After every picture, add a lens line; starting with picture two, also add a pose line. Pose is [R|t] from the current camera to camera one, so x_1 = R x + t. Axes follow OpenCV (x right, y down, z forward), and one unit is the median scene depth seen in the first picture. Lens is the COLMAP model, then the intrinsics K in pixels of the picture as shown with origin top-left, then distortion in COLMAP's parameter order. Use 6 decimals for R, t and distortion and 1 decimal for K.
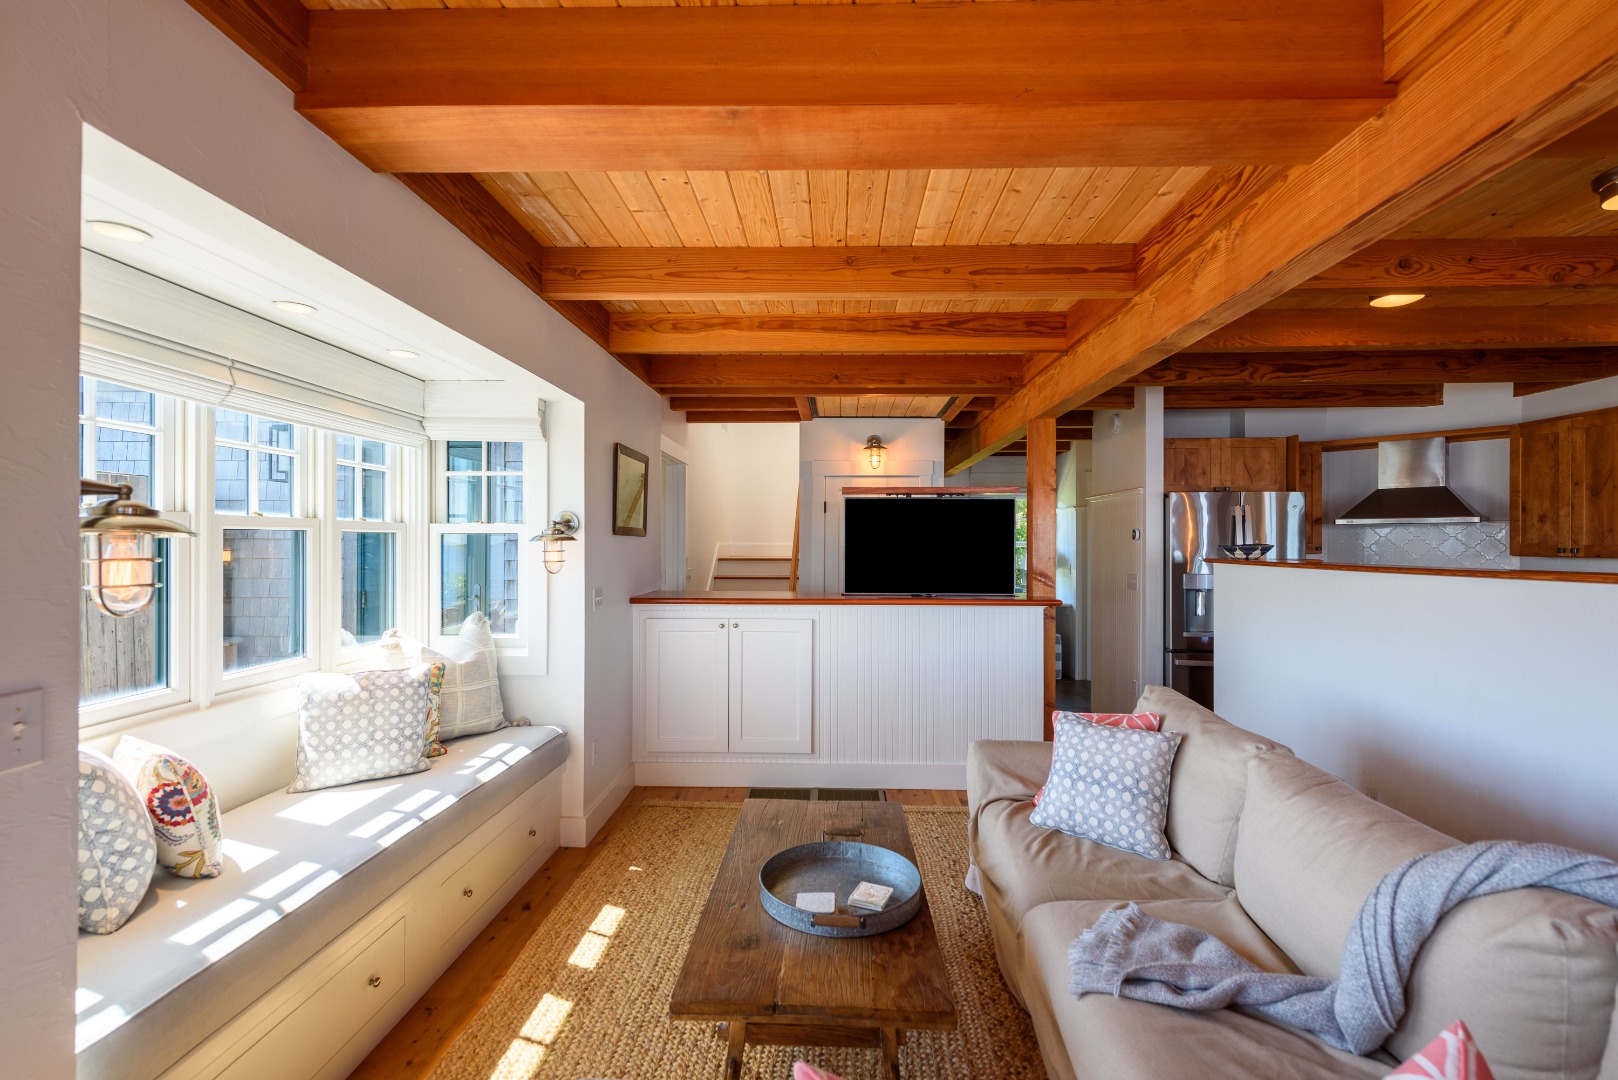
lens RADIAL K [[771.7, 0, 803.9], [0, 771.7, 542.3], [0, 0, 1]] dist [0.013087, -0.001761]
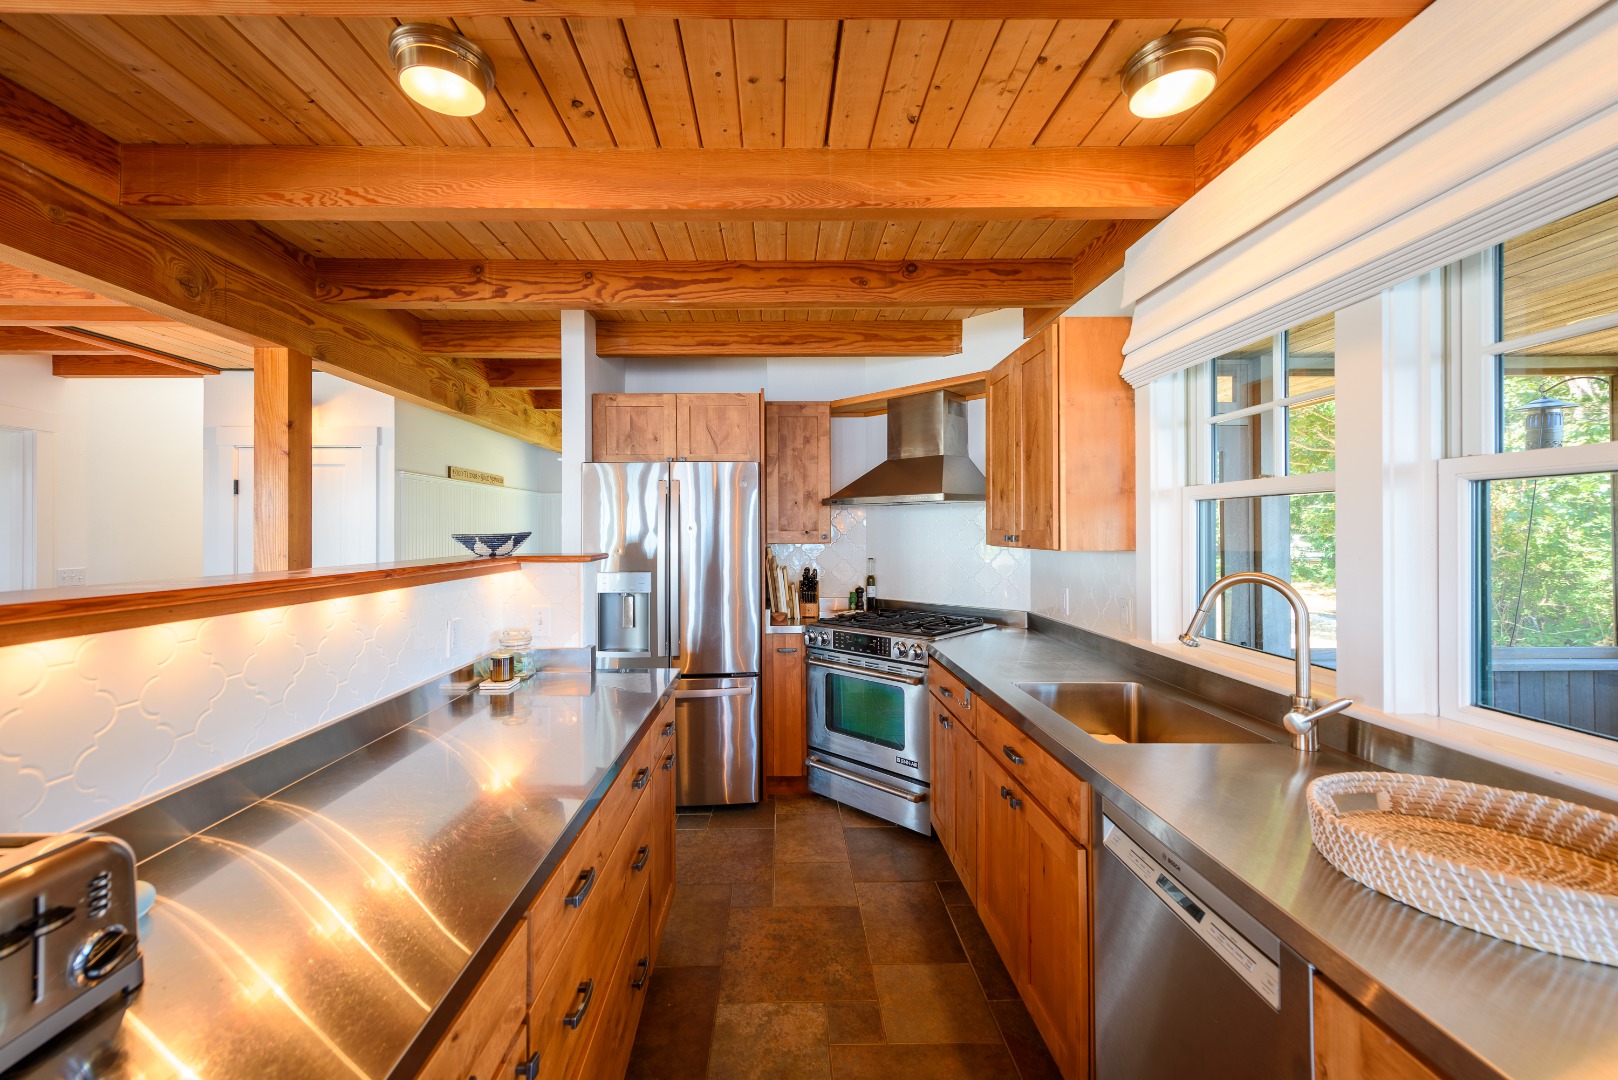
lens RADIAL K [[683.4, 0, 825.6], [0, 683.4, 528.1], [0, 0, 1]] dist [0.013196, -0.003871]
pose [[0.998847, -0.005839, 0.047642, 0.754045], [0.006169, 0.999958, -0.006774, 0.003999], [-0.047601, 0.007060, 0.998841, 0.370435]]
